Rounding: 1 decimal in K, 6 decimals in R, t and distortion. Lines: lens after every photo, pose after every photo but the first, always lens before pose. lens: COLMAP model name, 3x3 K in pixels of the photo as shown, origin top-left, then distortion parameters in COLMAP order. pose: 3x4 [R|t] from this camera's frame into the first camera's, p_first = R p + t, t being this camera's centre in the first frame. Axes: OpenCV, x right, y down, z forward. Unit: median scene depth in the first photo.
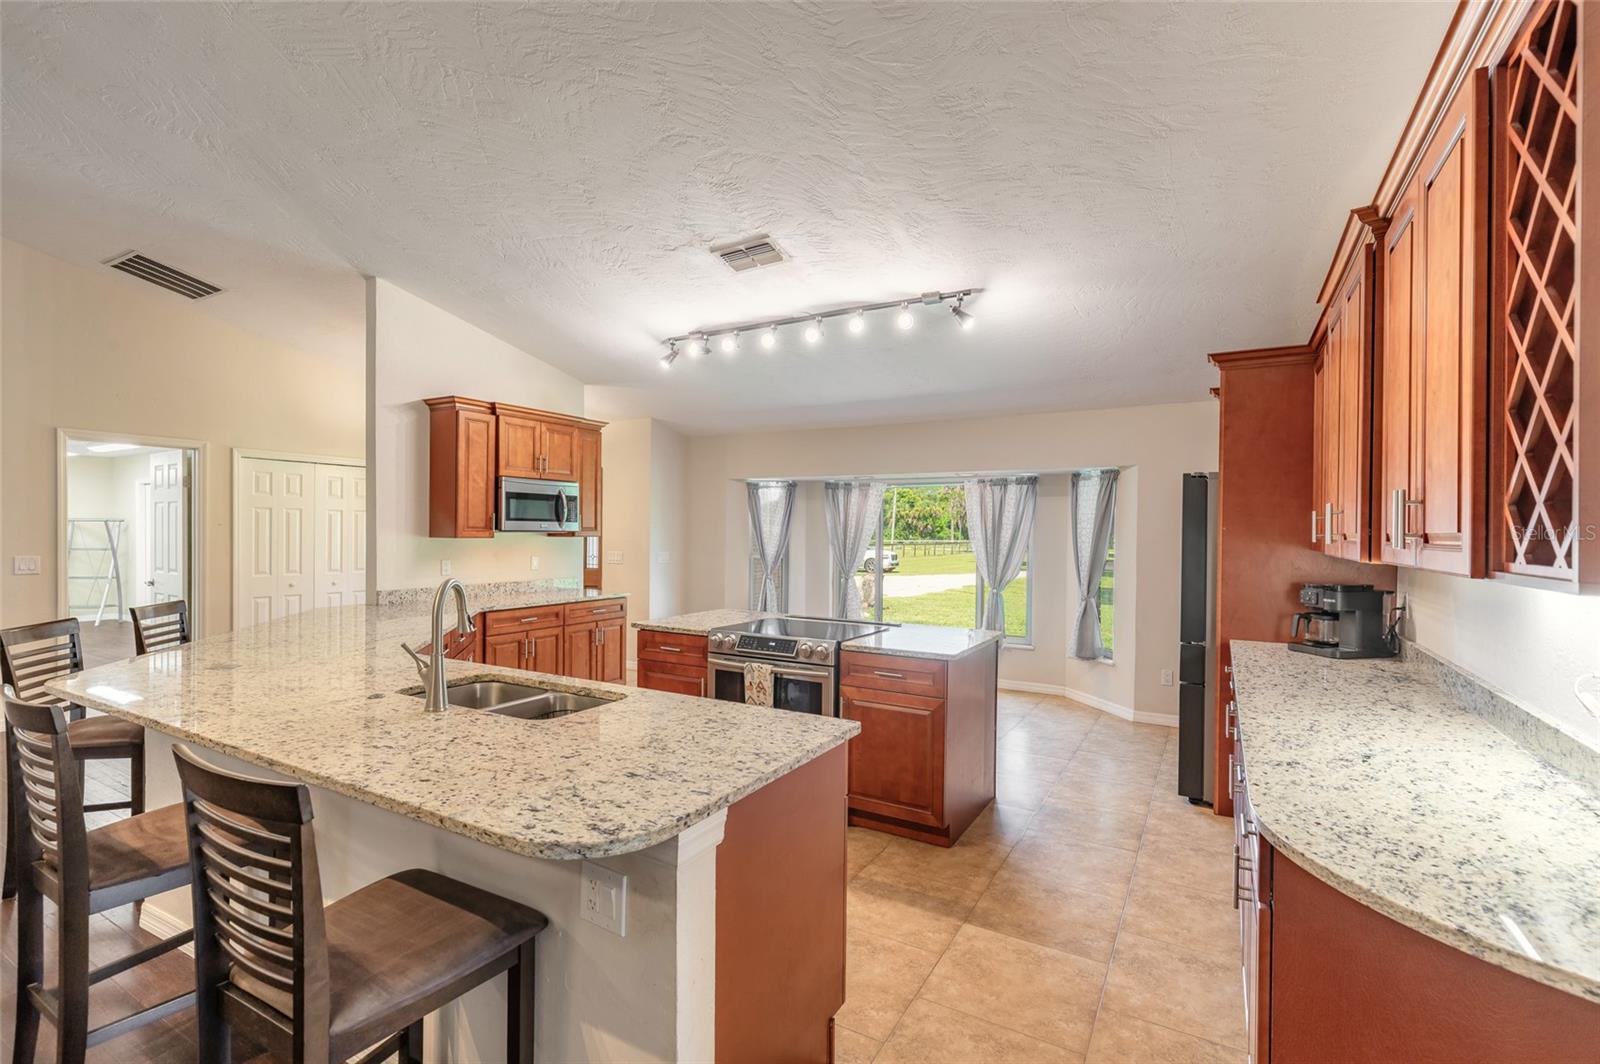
lens RADIAL K [[726.6, 0, 789.3], [0, 726.6, 540.9], [0, 0, 1]] dist [0.011905, -0.002330]
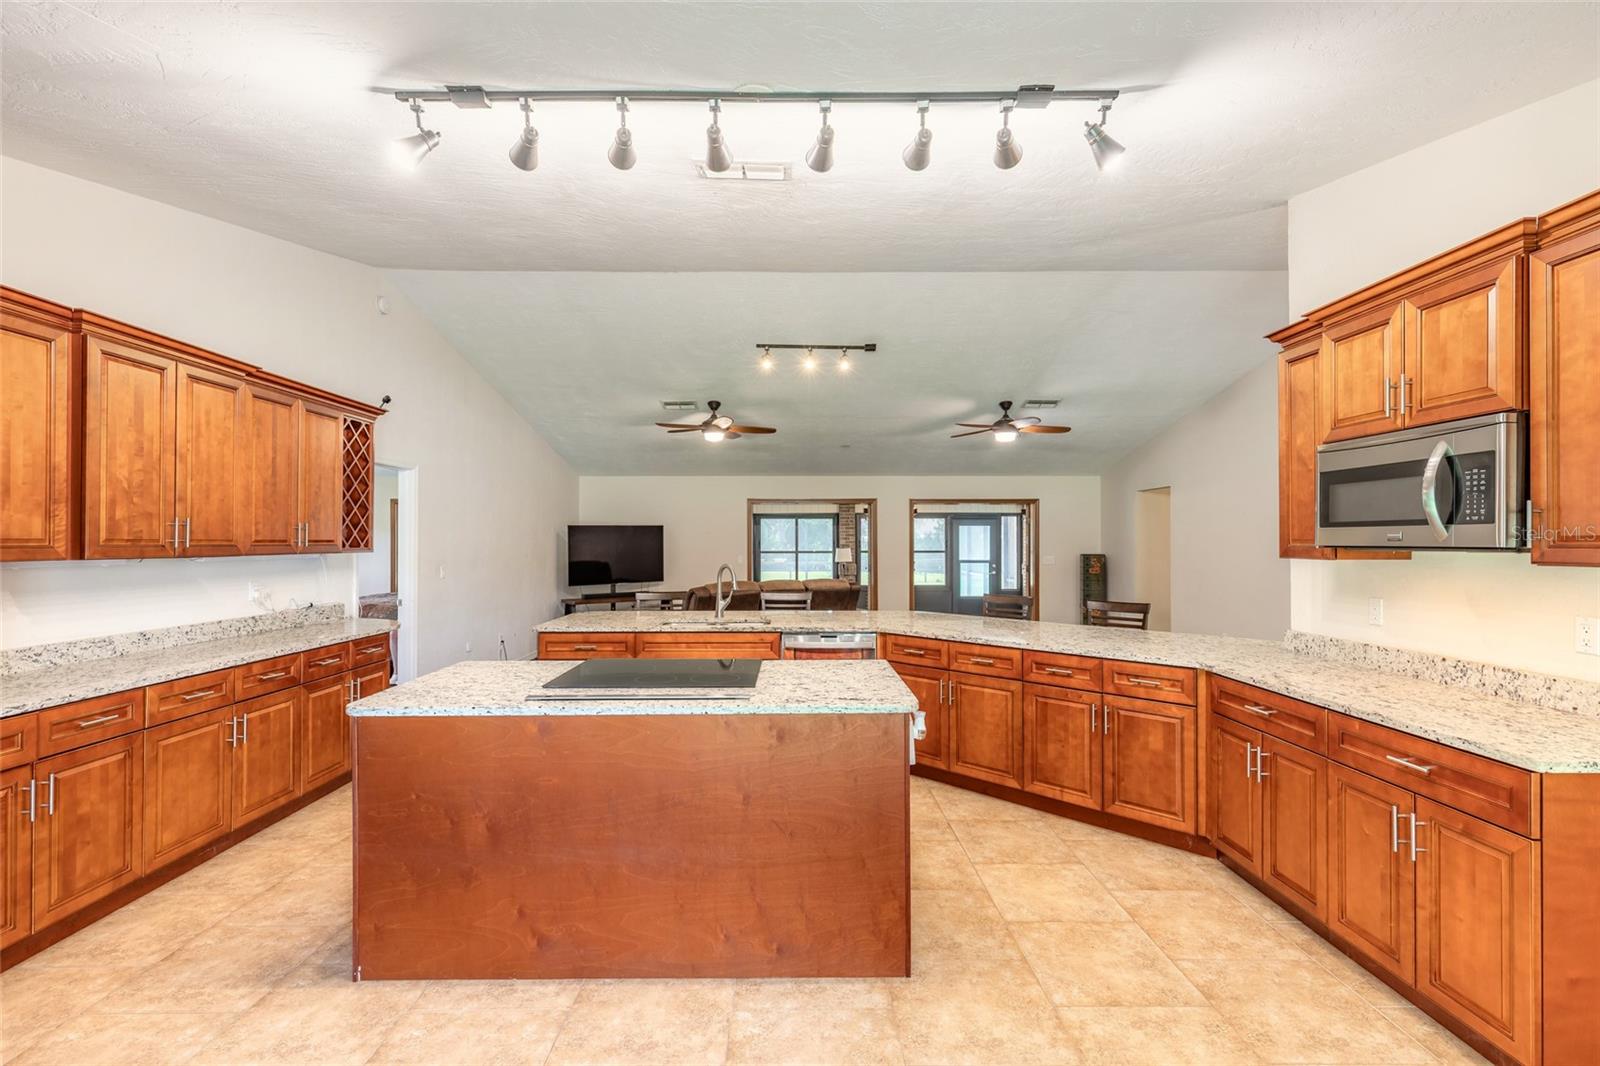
lens RADIAL K [[726.6, 0, 792.0], [0, 726.6, 535.8], [0, 0, 1]] dist [0.011905, -0.002330]
pose [[-0.859401, -0.012901, -0.511139, 0.218600], [-0.016053, 0.999870, 0.001755, -0.016603], [0.511049, 0.009714, -0.859496, 1.290398]]
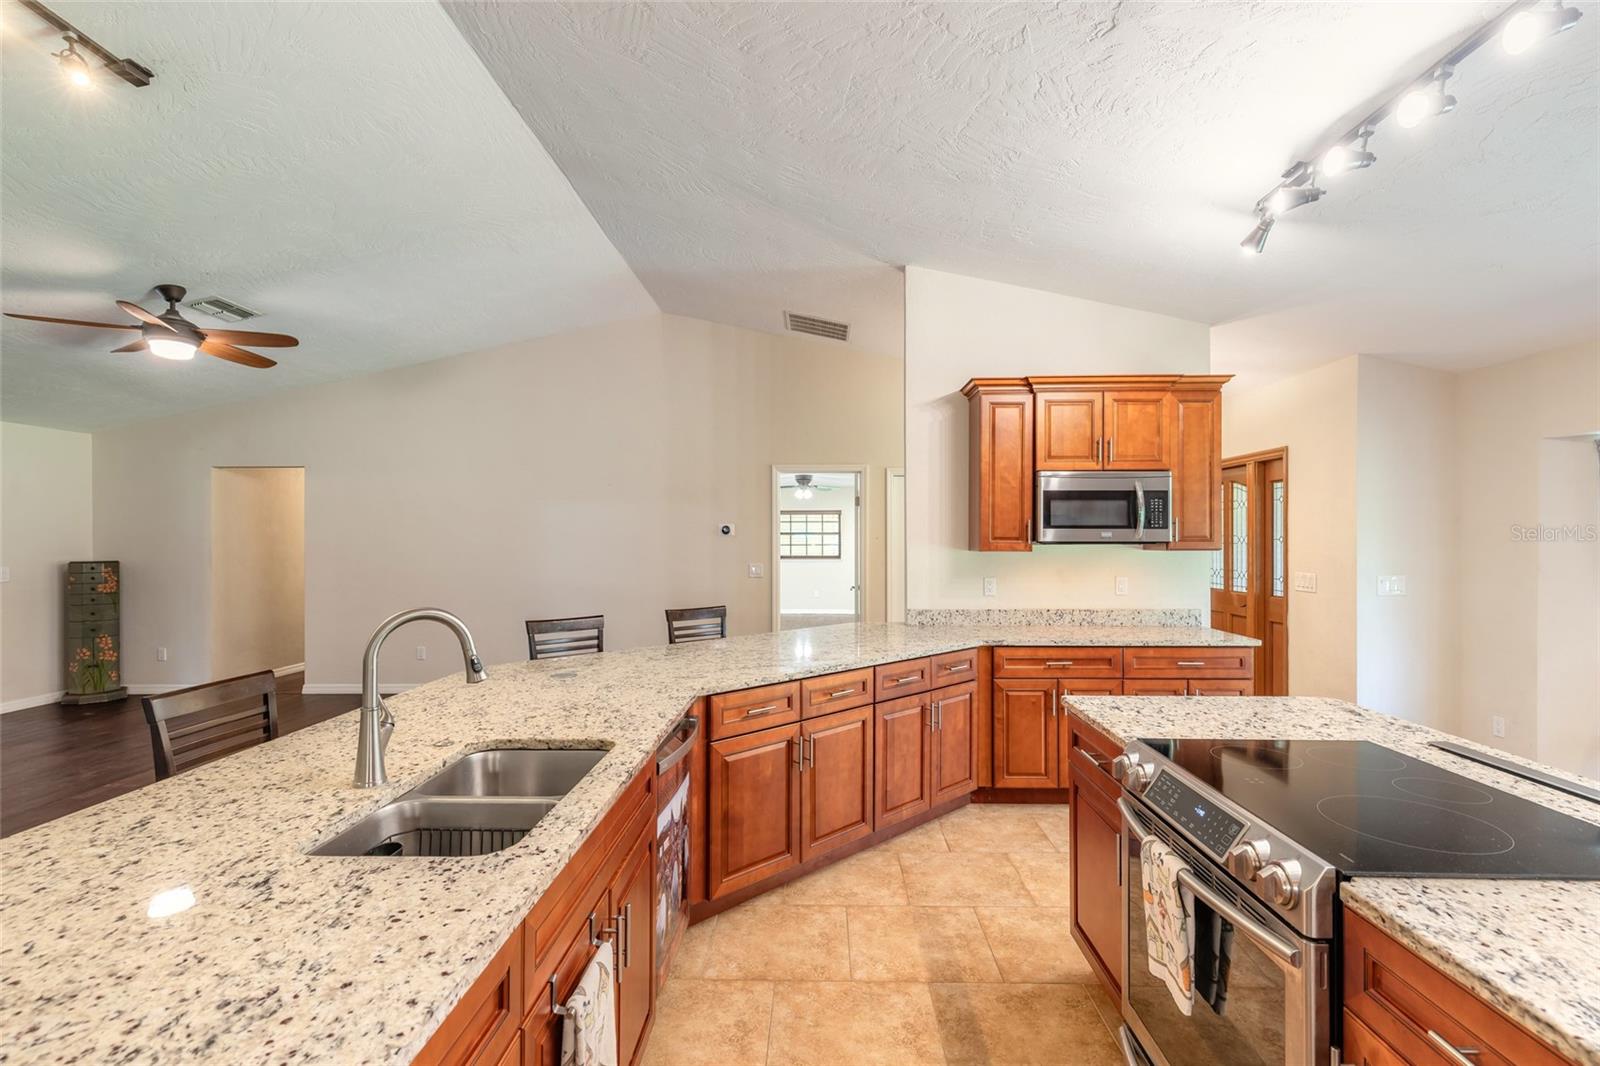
lens RADIAL K [[726.6, 0, 803.6], [0, 726.6, 543.3], [0, 0, 1]] dist [0.011905, -0.002330]
pose [[0.489540, -0.004917, -0.871967, 0.156180], [-0.008189, 0.999914, -0.010236, -0.002804], [0.871942, 0.012151, 0.489458, 0.416199]]
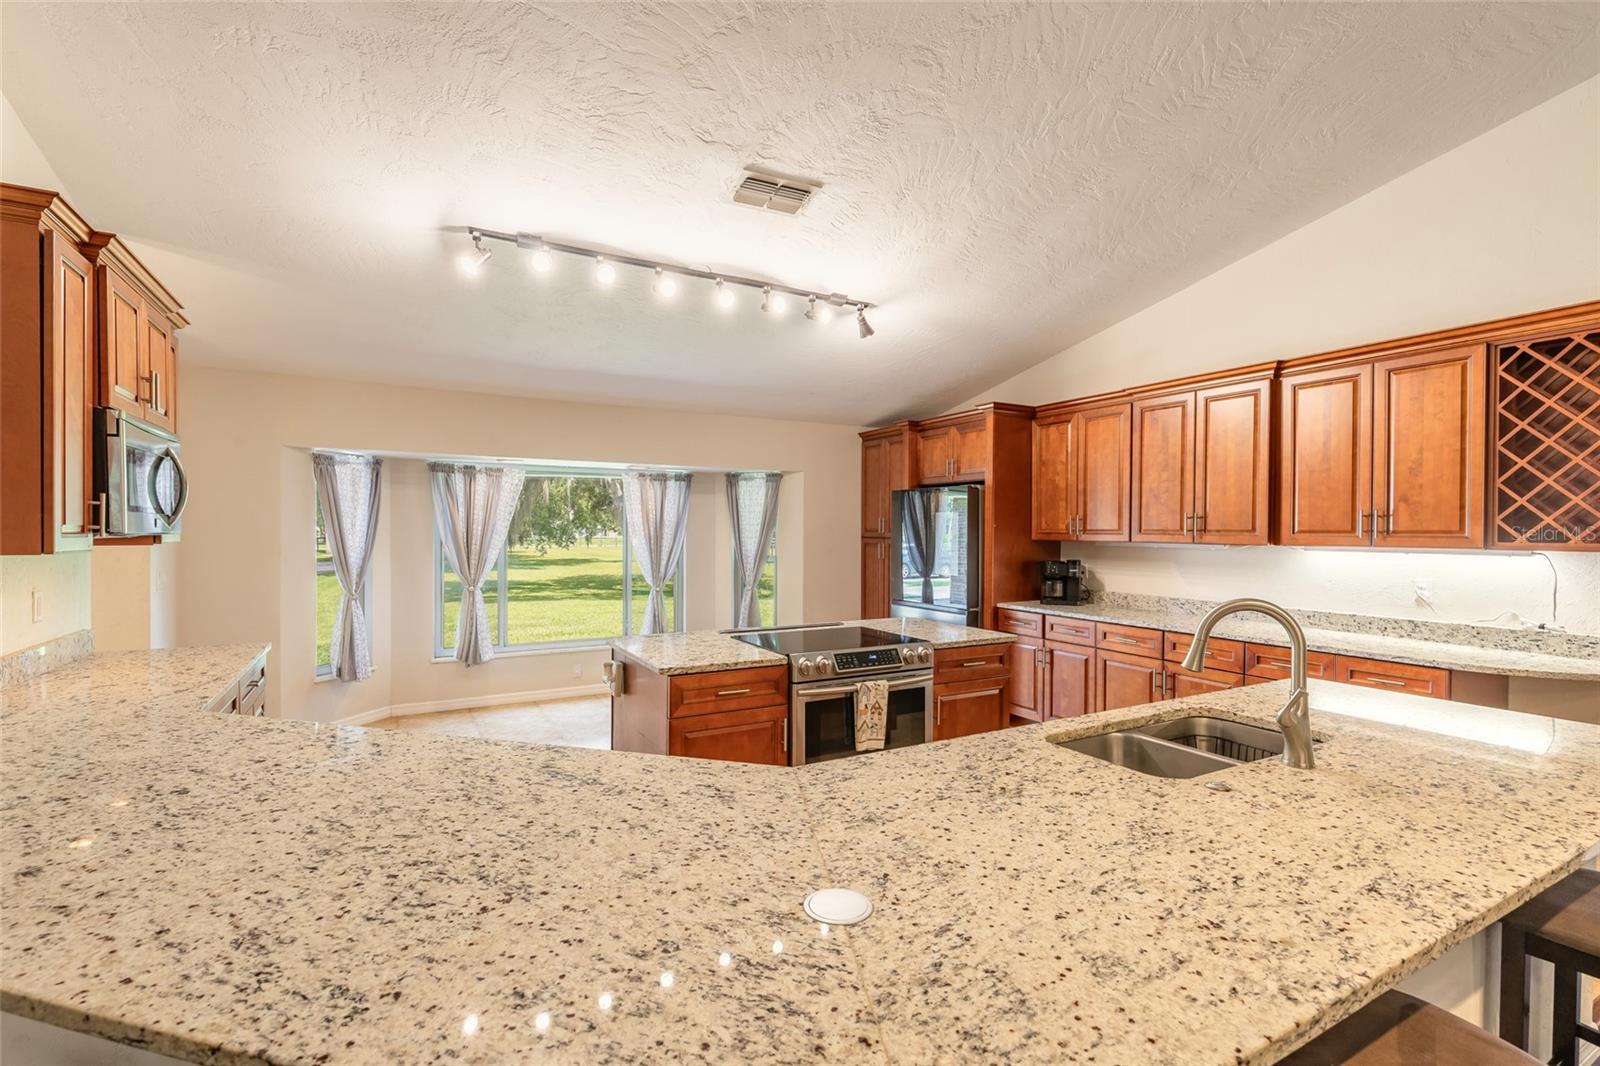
lens RADIAL K [[726.6, 0, 804.8], [0, 726.6, 534.6], [0, 0, 1]] dist [0.011905, -0.002330]
pose [[0.501274, -0.014295, 0.865170, -0.578828], [0.015297, 0.999854, 0.007657, -0.010885], [-0.865153, 0.009396, 0.501419, 0.434187]]
